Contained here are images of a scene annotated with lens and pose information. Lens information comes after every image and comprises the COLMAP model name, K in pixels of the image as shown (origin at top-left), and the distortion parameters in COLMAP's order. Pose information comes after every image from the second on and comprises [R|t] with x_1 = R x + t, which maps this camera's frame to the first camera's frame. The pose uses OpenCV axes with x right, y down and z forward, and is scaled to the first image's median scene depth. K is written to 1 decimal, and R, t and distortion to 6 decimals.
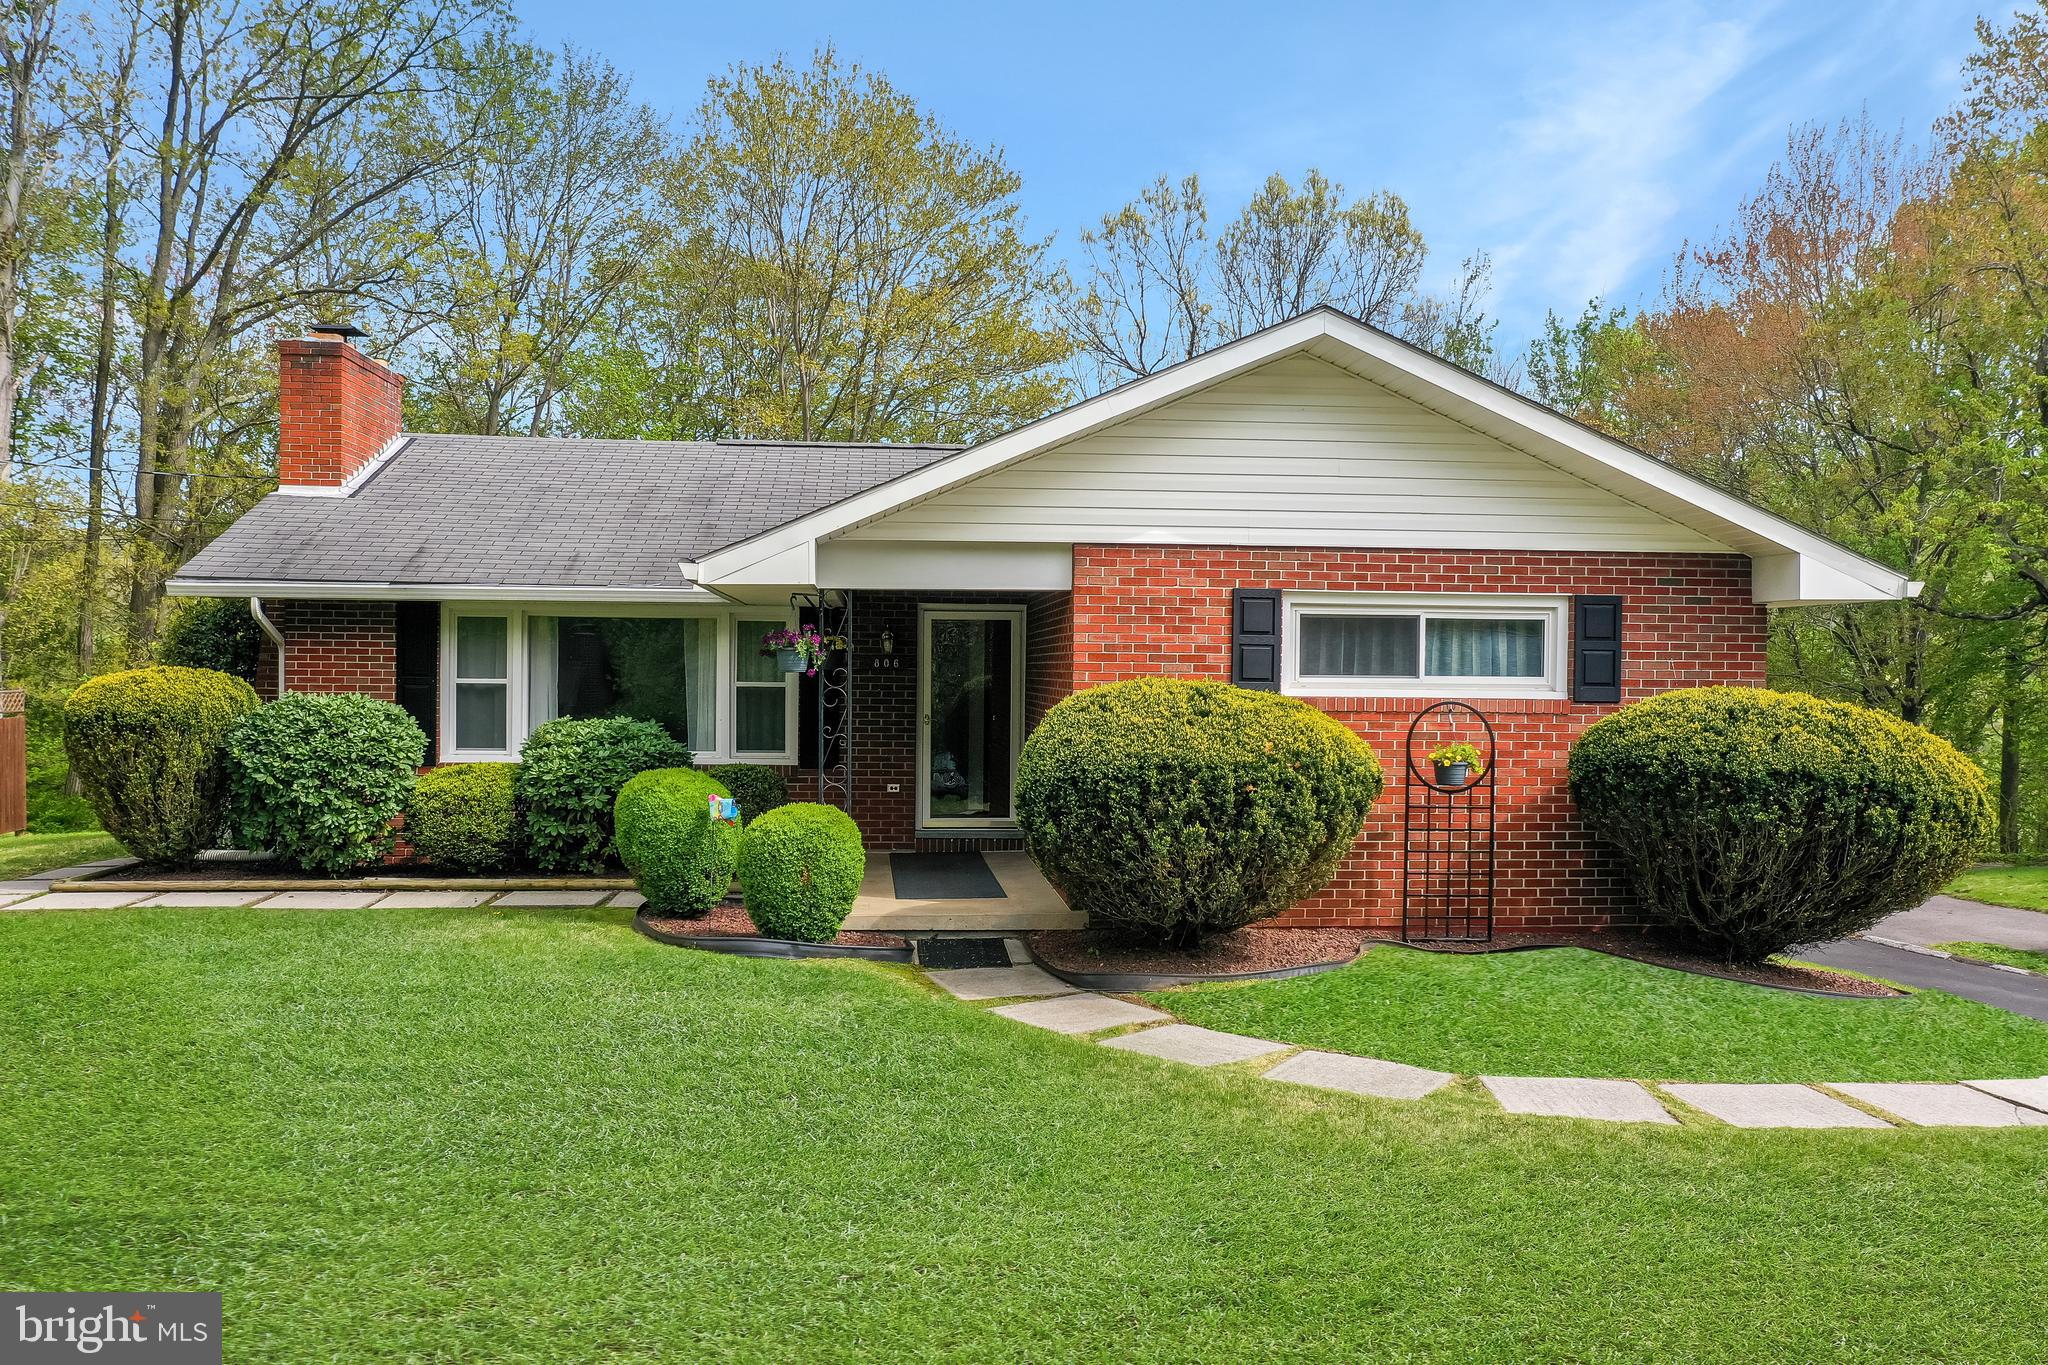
lens RADIAL K [[1633.7, 0, 1024.0], [0, 1633.7, 682.5], [0, 0, 1]] dist [-0.005523, -0.000631]
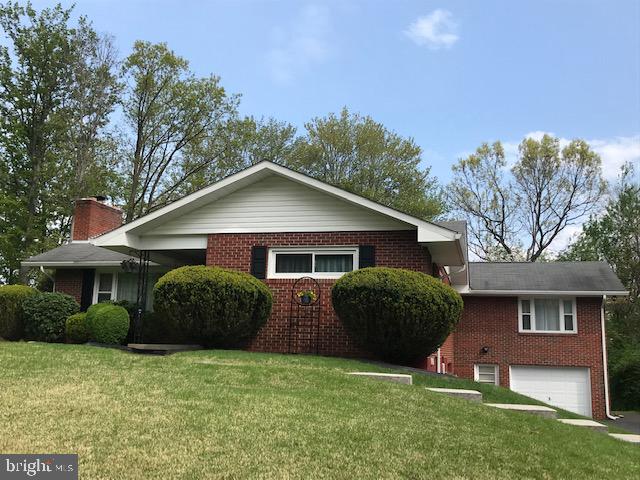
lens RADIAL K [[659.5, 0, 320.0], [0, 659.5, 240.0], [0, 0, 1]] dist [0.005094, -0.006757]
pose [[0.945652, -0.037423, -0.323019, 0.663799], [-0.023143, 0.983091, -0.181647, 0.162268], [0.324355, 0.179251, 0.928797, -0.174867]]
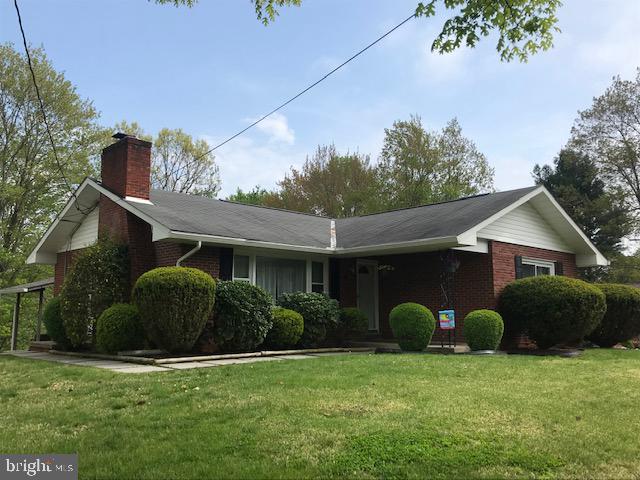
lens RADIAL K [[576.7, 0, 320.0], [0, 576.7, 240.0], [0, 0, 1]] dist [0.020425, -0.004239]
pose [[0.781509, 0.064099, 0.620593, -1.019576], [0.016694, 0.992204, -0.123504, 0.063017], [-0.623671, 0.106879, 0.774346, 0.249630]]
